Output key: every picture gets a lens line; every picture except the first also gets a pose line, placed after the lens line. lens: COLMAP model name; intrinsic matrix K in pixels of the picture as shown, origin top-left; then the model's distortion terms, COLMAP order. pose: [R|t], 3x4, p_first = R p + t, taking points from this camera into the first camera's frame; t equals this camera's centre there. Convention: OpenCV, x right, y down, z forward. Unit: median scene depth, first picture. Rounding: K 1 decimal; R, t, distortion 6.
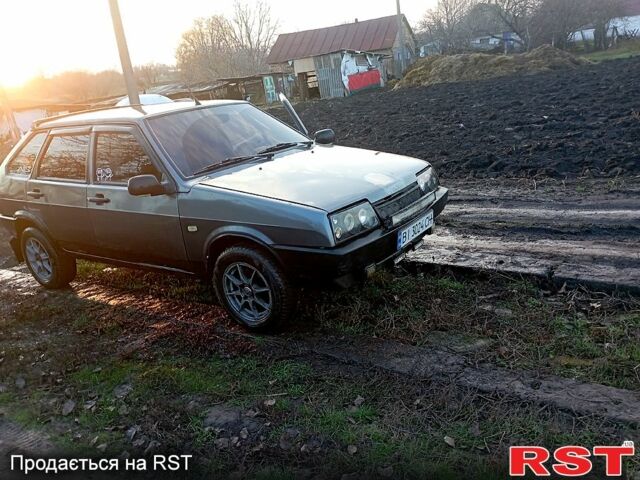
lens RADIAL K [[517.8, 0, 321.7], [0, 517.8, 238.8], [0, 0, 1]] dist [0.092415, -0.124657]
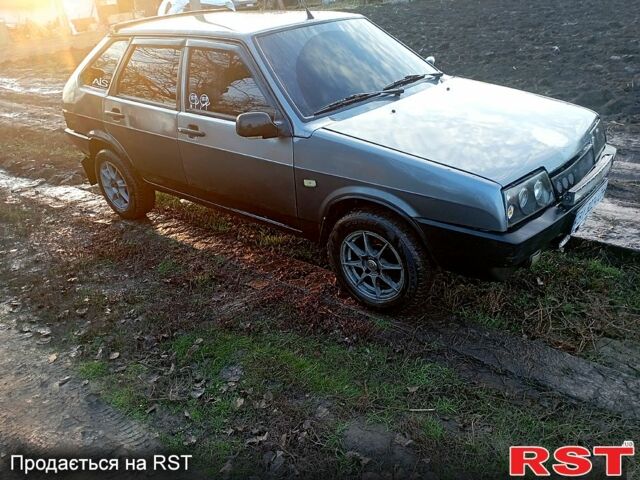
lens RADIAL K [[517.8, 0, 321.7], [0, 517.8, 238.8], [0, 0, 1]] dist [0.092415, -0.124657]
pose [[0.994174, 0.089579, -0.059947, -0.155167], [-0.078473, 0.982798, 0.167184, -0.064446], [0.073892, -0.161506, 0.984102, 0.158792]]
